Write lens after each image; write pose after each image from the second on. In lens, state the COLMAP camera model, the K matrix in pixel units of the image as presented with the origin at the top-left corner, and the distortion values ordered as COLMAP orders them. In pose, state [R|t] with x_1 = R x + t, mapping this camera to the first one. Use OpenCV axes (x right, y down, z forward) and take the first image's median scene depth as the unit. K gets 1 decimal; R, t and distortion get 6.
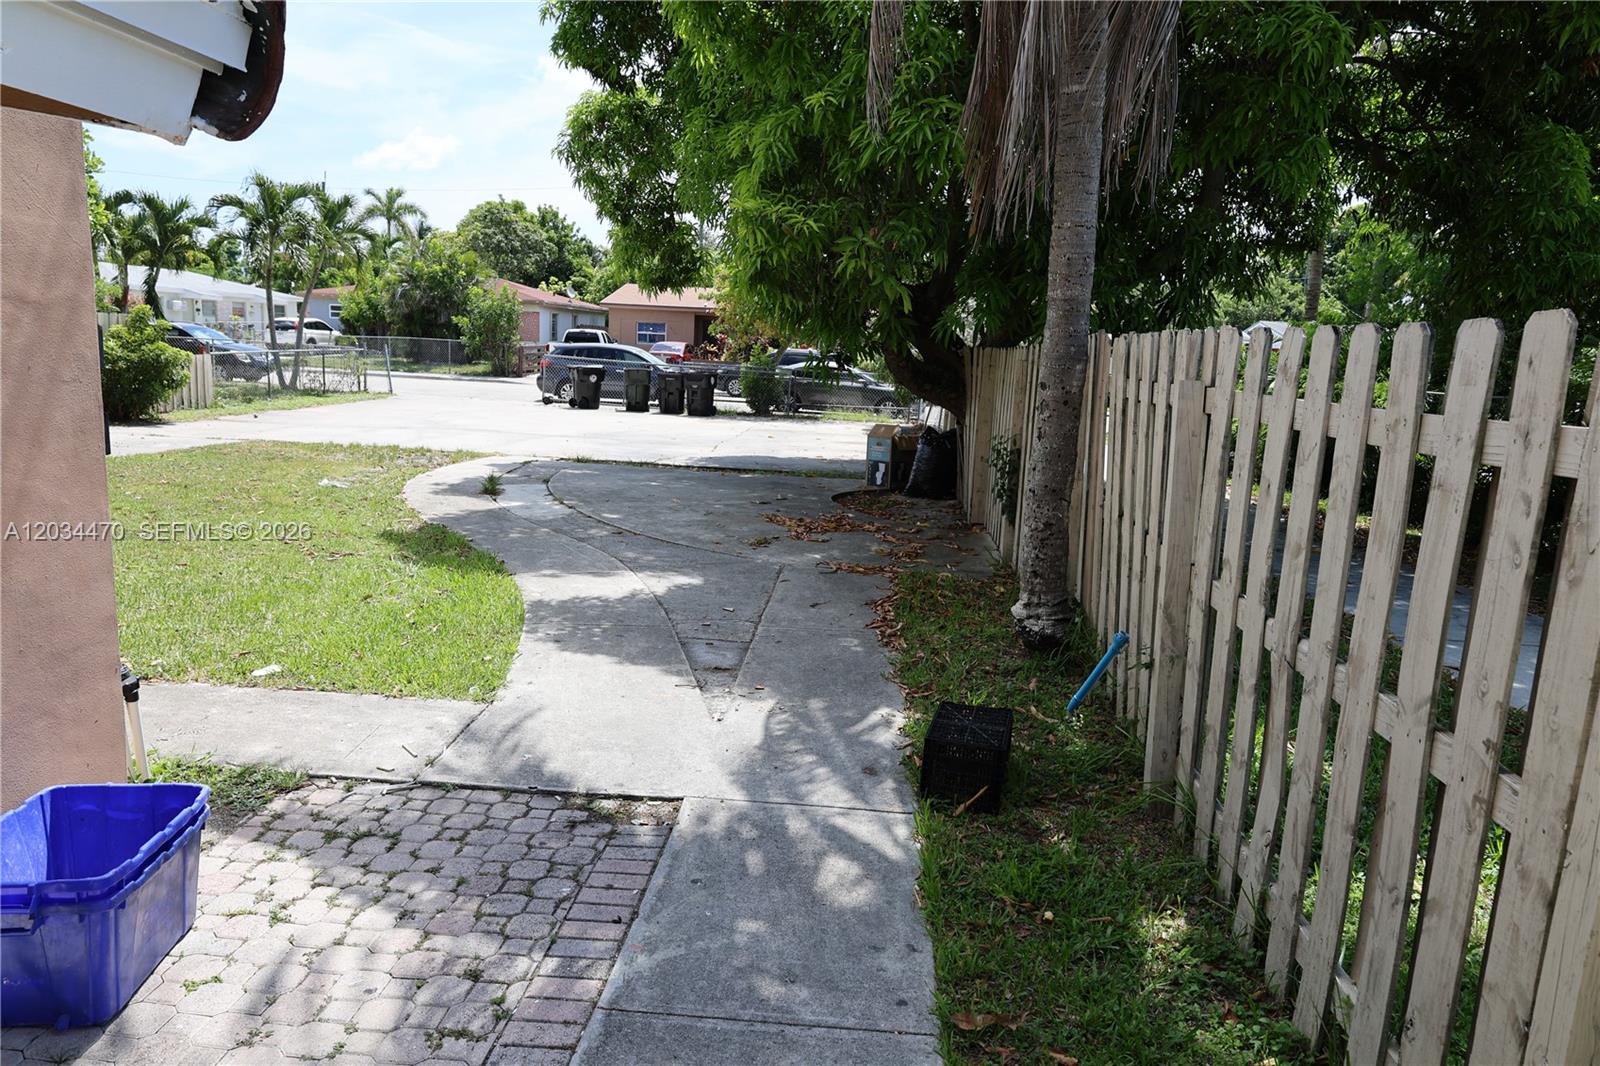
lens RADIAL K [[1084.3, 0, 799.8], [0, 1084.3, 532.7], [0, 0, 1]] dist [-0.004107, 0.000758]
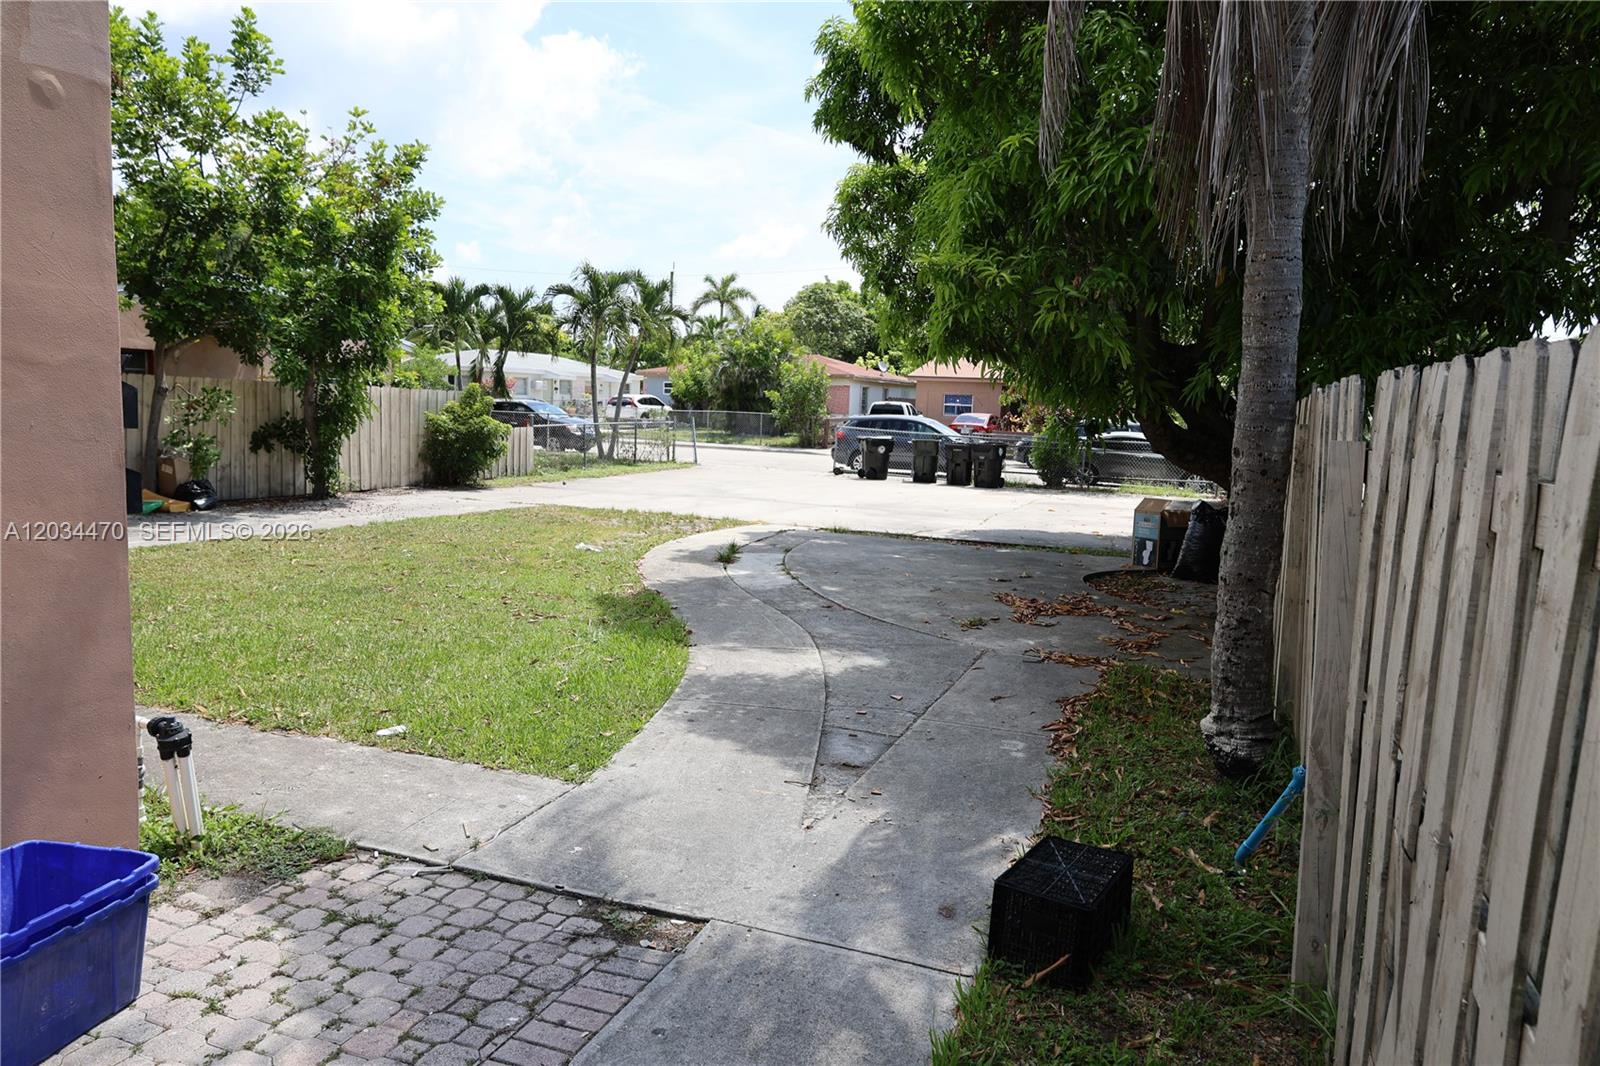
lens RADIAL K [[1084.3, 0, 800.7], [0, 1084.3, 536.1], [0, 0, 1]] dist [-0.004107, 0.000758]
pose [[0.955977, 0.024093, -0.292450, 0.117460], [-0.042432, 0.997499, -0.056528, -0.008967], [0.290357, 0.066448, 0.954609, 0.097419]]
